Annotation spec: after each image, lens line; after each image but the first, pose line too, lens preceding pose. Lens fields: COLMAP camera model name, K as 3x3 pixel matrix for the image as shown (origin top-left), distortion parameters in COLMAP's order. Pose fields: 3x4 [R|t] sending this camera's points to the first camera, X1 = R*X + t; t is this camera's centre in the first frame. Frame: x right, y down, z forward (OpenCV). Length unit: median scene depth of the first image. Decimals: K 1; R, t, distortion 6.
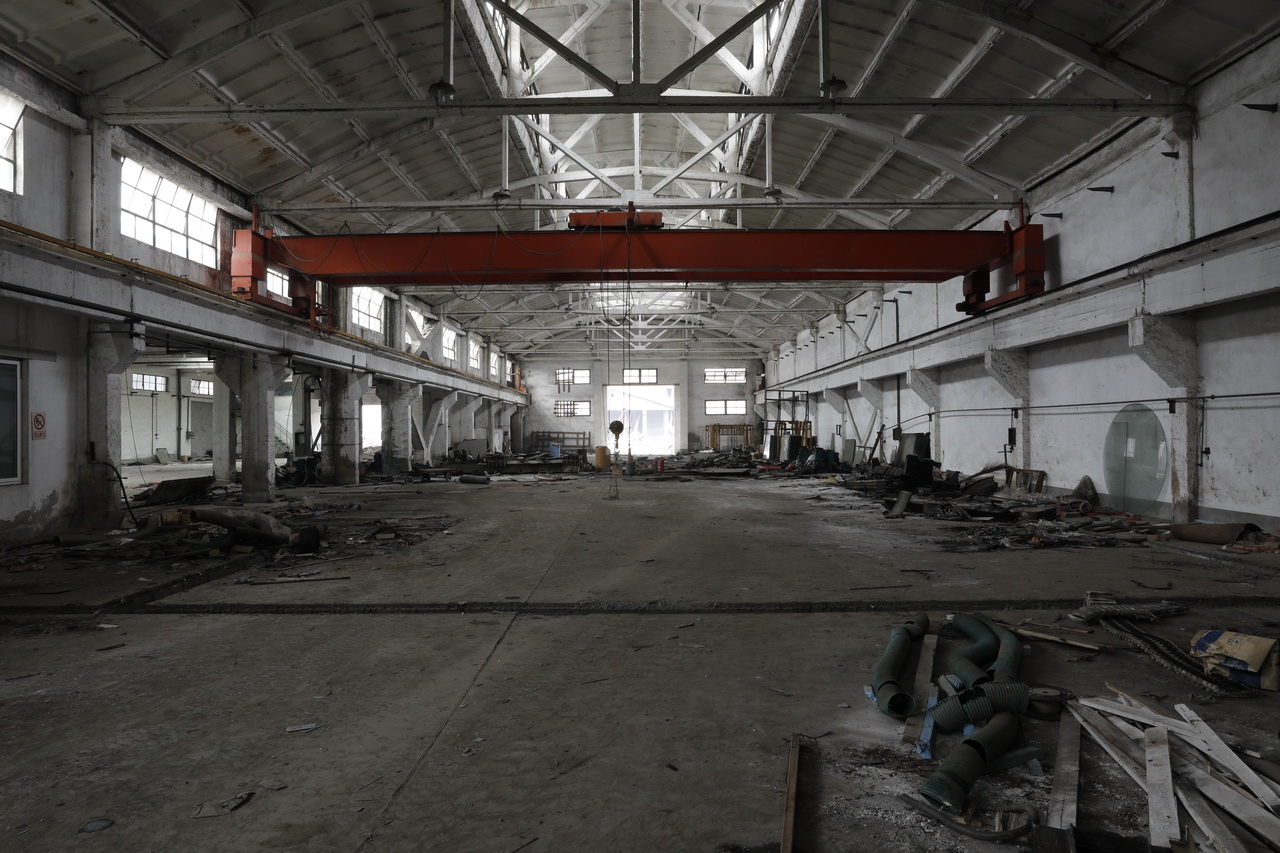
lens RADIAL K [[884.6, 0, 631.1], [0, 884.6, 425.6], [0, 0, 1]] dist [-0.045233, -0.000726]
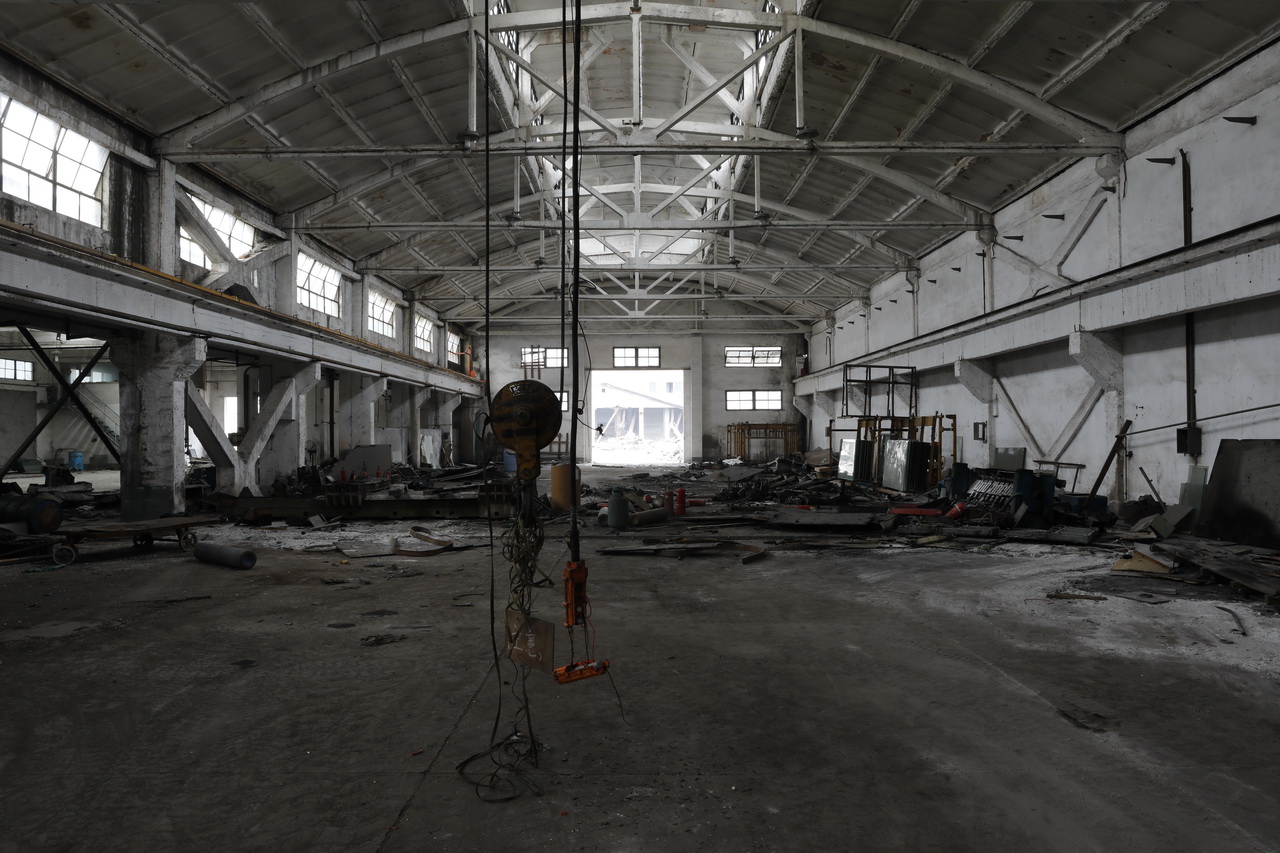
lens RADIAL K [[937.0, 0, 648.0], [0, 937.0, 414.4], [0, 0, 1]] dist [0.037712, 0.001177]
pose [[0.999732, 0.002145, 0.023068, 0.002271], [-0.001849, 0.999916, -0.012850, 0.001856], [-0.023093, 0.012804, 0.999651, 0.324036]]
